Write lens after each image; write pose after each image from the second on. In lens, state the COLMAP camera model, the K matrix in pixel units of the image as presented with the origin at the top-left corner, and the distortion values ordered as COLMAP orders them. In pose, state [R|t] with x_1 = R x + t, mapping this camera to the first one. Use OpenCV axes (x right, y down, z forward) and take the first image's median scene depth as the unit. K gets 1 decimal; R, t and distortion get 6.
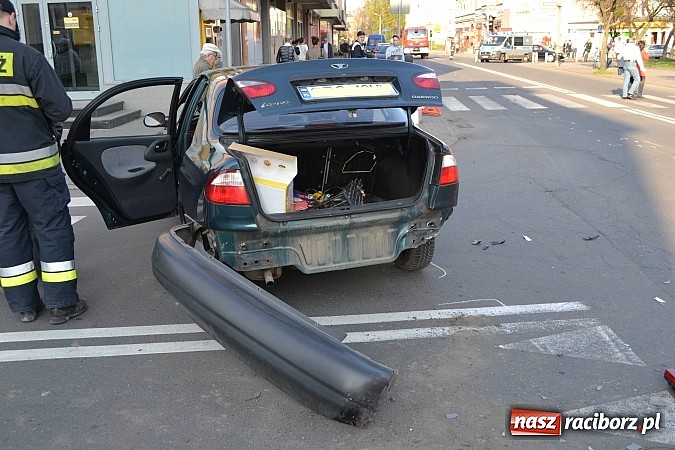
lens RADIAL K [[665.5, 0, 328.3], [0, 665.5, 226.4], [0, 0, 1]] dist [-0.064243, 0.000184]
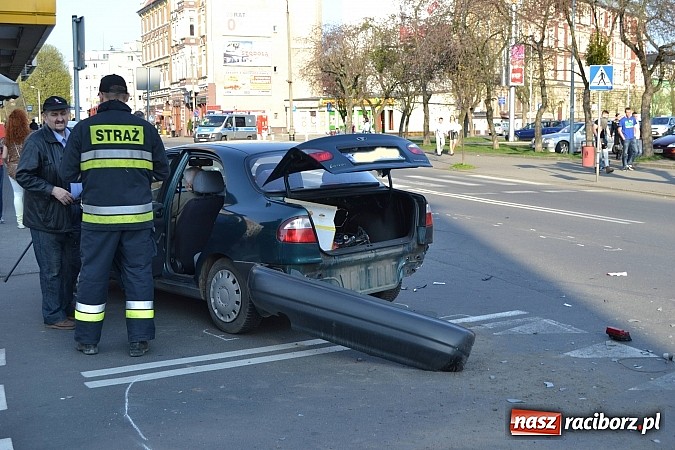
lens RADIAL K [[854.6, 0, 337.5], [0, 854.6, 225.0], [0, 0, 1]] dist [-0.045551, -0.018458]
pose [[0.921034, -0.042343, 0.387174, -0.653172], [0.100865, 0.986091, -0.132100, 0.142854], [-0.376195, 0.160721, 0.912494, -0.494024]]
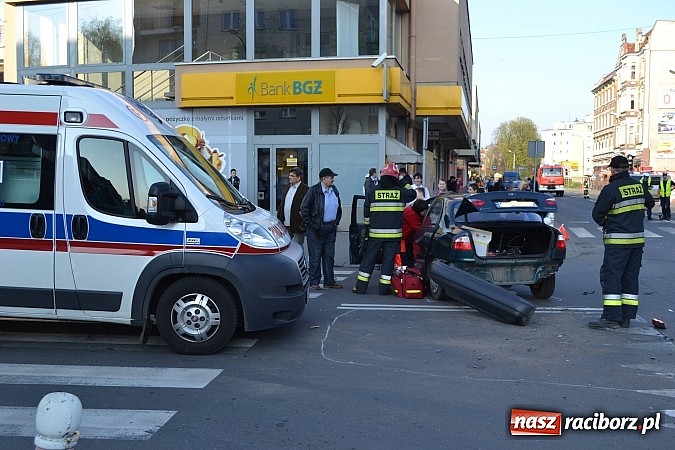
lens RADIAL K [[665.5, 0, 328.3], [0, 665.5, 226.4], [0, 0, 1]] dist [-0.064243, 0.000184]
pose [[0.980311, 0.031281, -0.194967, -0.145603], [-0.068888, 0.979515, -0.189220, 0.325991], [0.185054, 0.198926, 0.962384, -1.230250]]
